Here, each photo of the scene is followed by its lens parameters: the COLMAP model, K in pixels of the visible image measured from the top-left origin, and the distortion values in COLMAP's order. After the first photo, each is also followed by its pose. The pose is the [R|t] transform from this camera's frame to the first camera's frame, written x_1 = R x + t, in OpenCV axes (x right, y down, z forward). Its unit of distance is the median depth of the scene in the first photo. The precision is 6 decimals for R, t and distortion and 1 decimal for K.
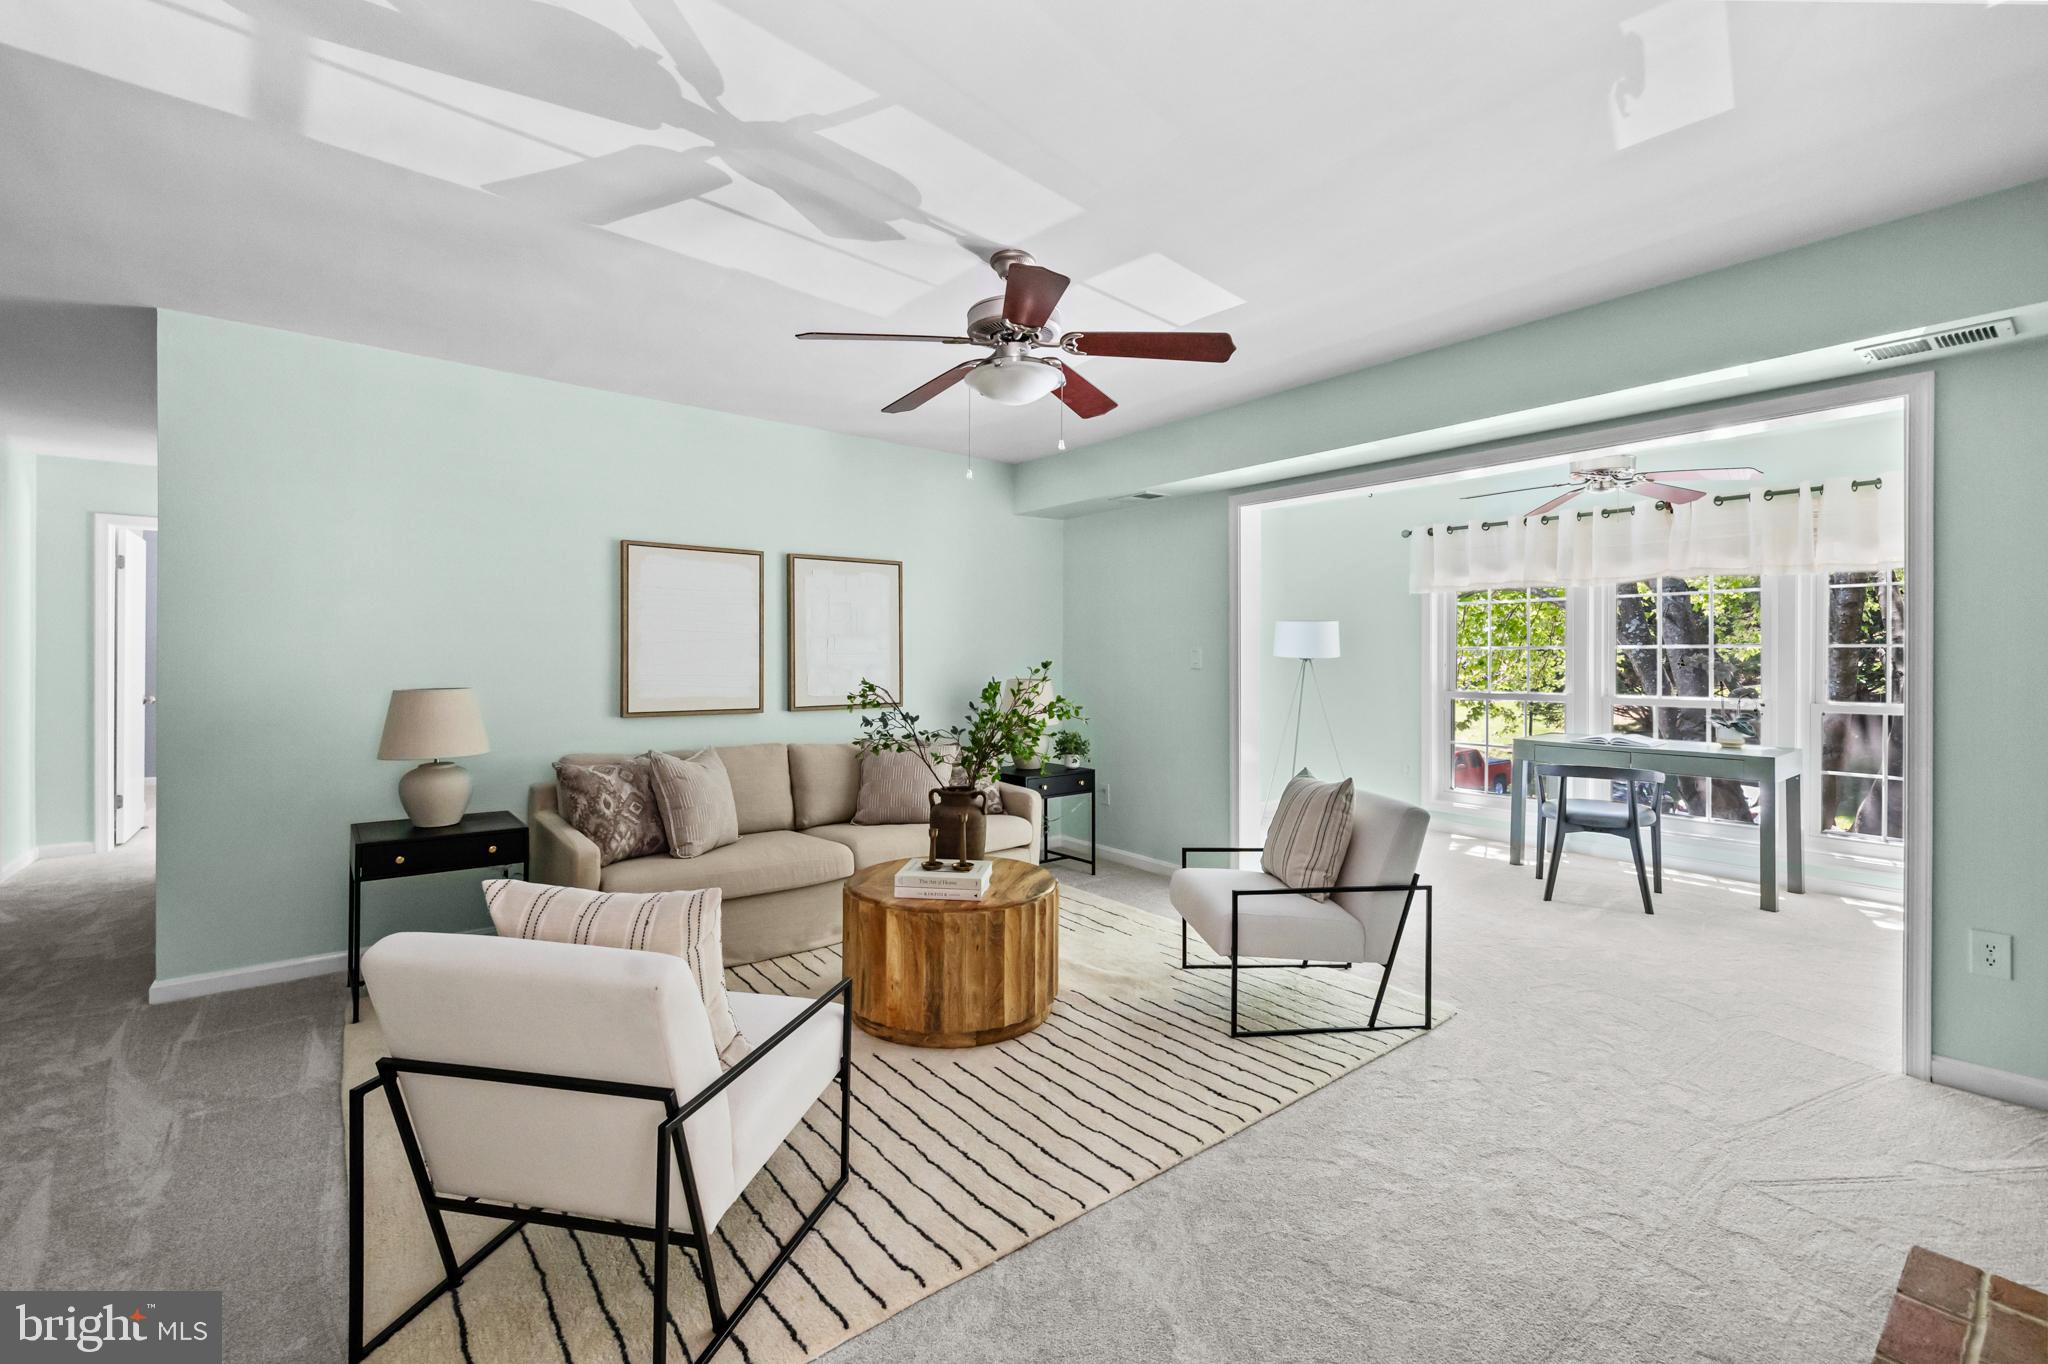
lens RADIAL K [[867.8, 0, 1025.4], [0, 867.8, 650.8], [0, 0, 1]] dist [0.001629, -0.000064]
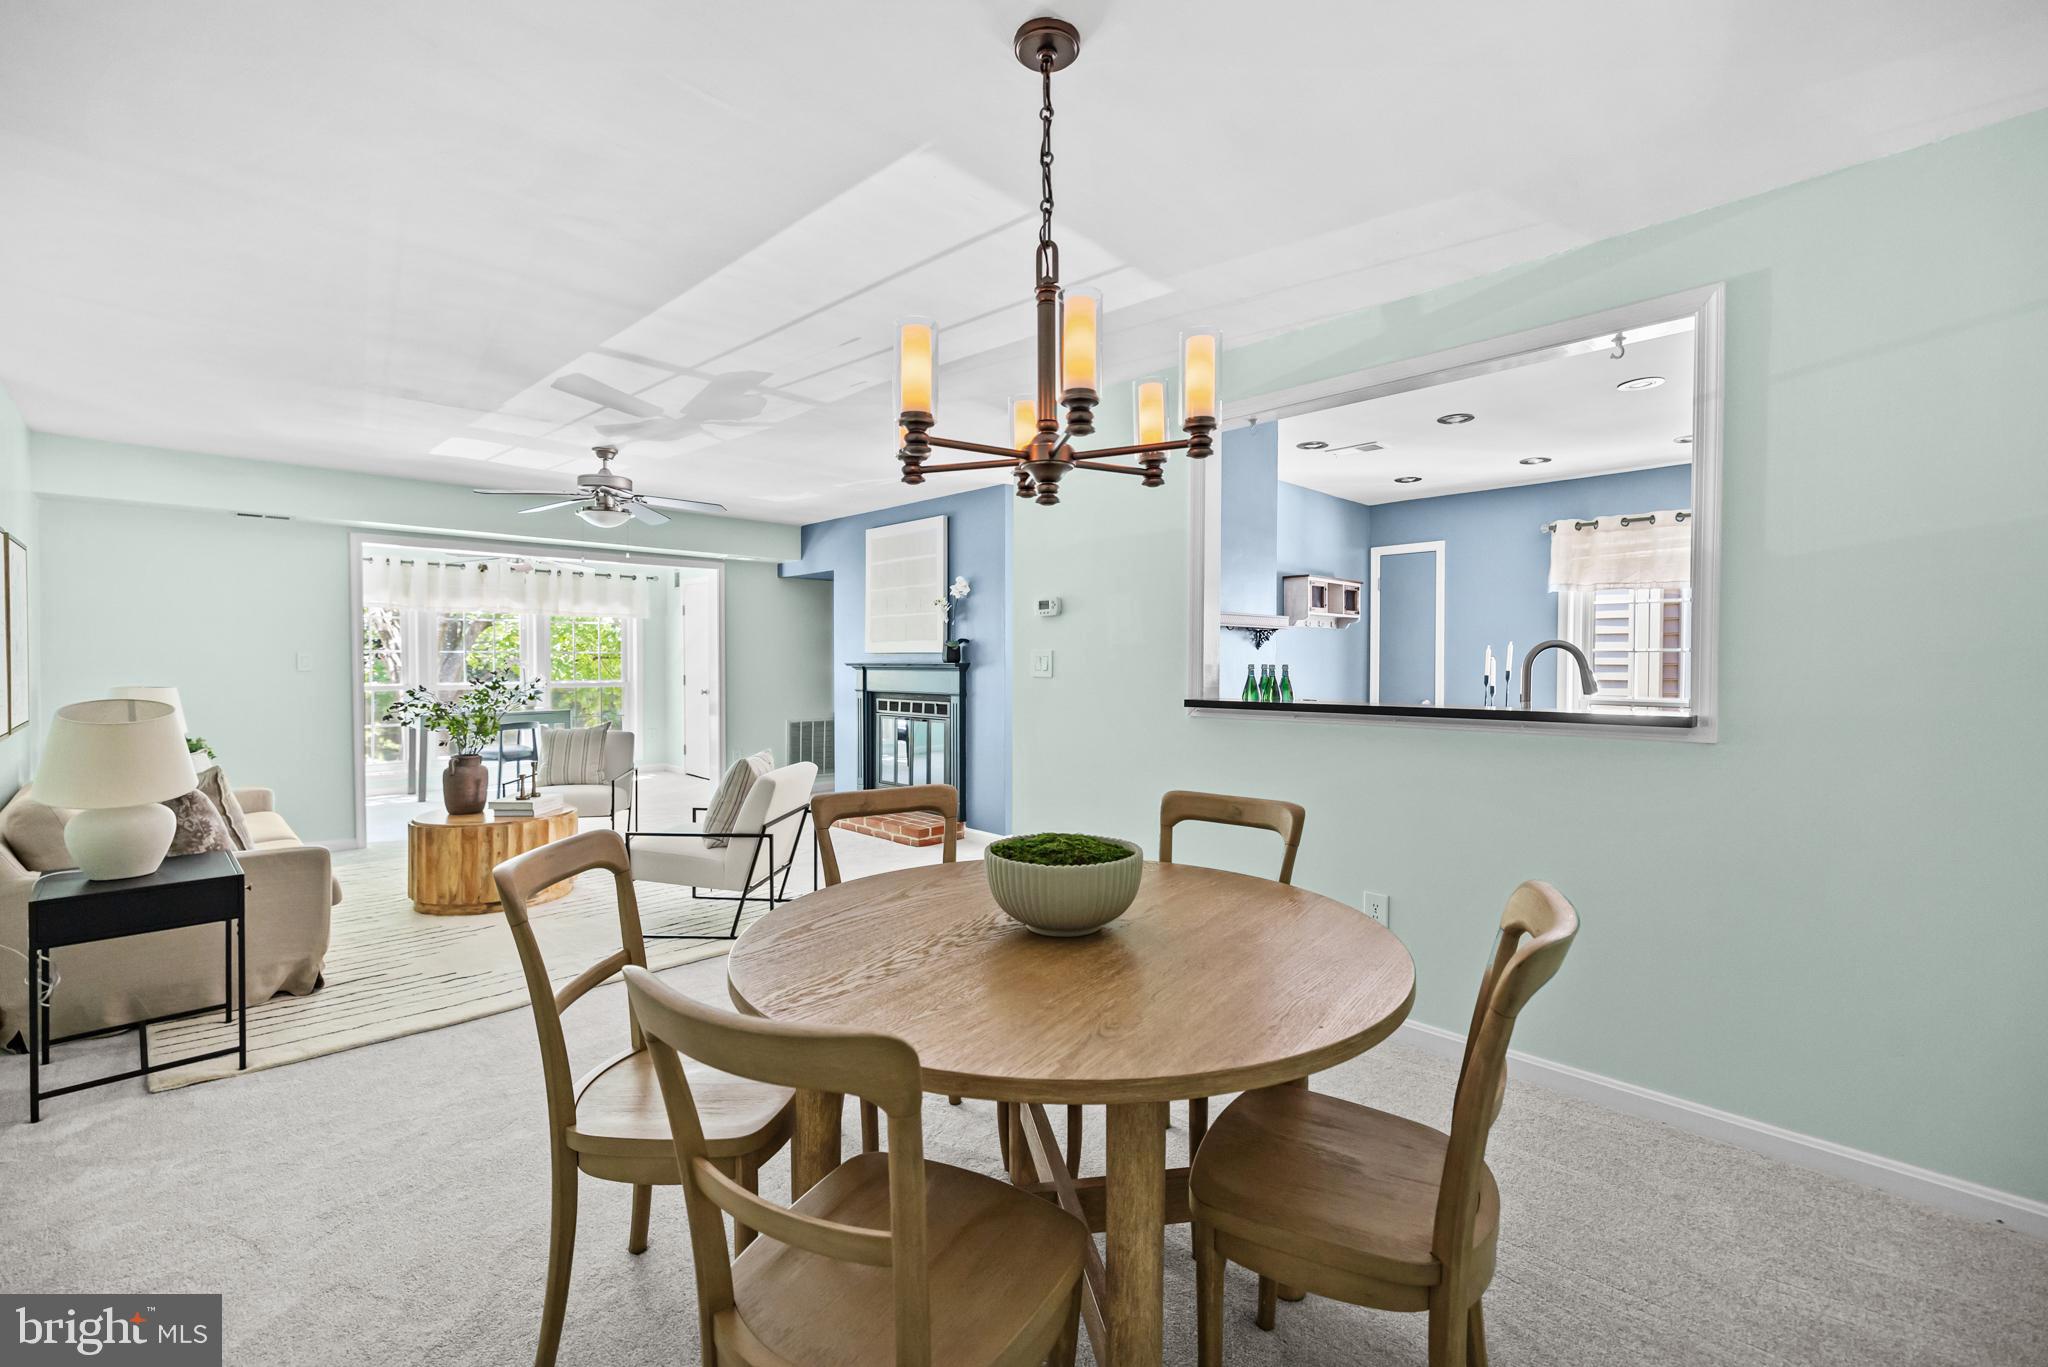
lens RADIAL K [[863.1, 0, 1028.8], [0, 863.1, 668.1], [0, 0, 1]] dist [0.001381, 0.000159]
pose [[-0.112434, -0.015171, 0.993543, -1.514442], [-0.009504, 0.999854, 0.014192, -0.013487], [-0.993614, -0.007847, -0.112562, 0.235650]]
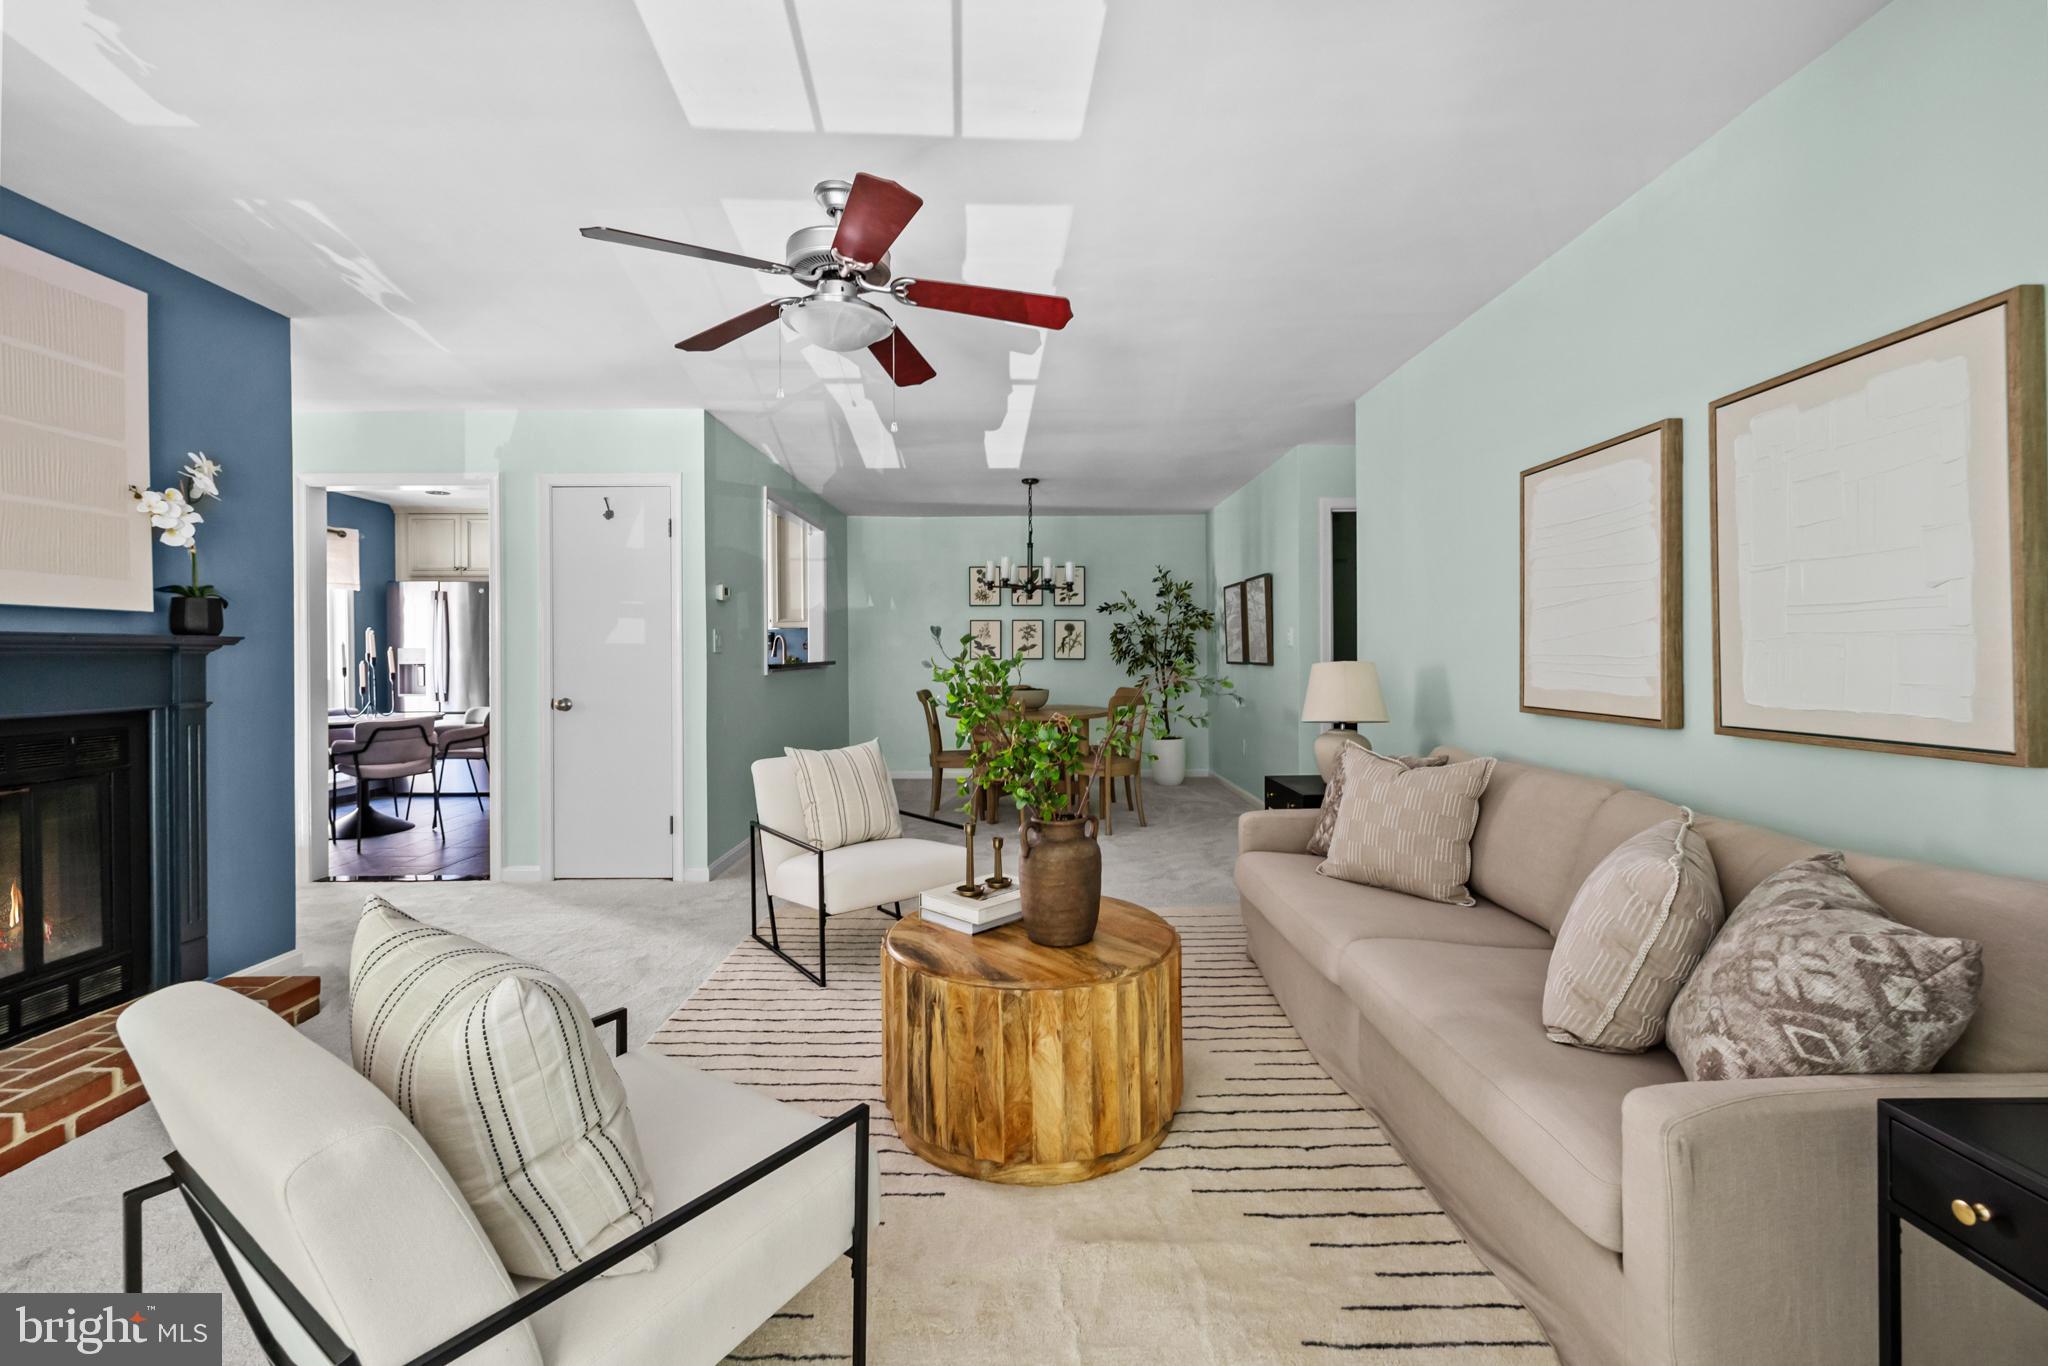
lens RADIAL K [[864.1, 0, 1023.5], [0, 864.1, 659.3], [0, 0, 1]] dist [0.000637, 0.000257]
pose [[-0.622206, 0.003745, -0.782845, 0.441773], [0.010060, 0.999944, -0.003213, 0.035606], [0.782789, -0.009875, -0.622209, 1.322715]]
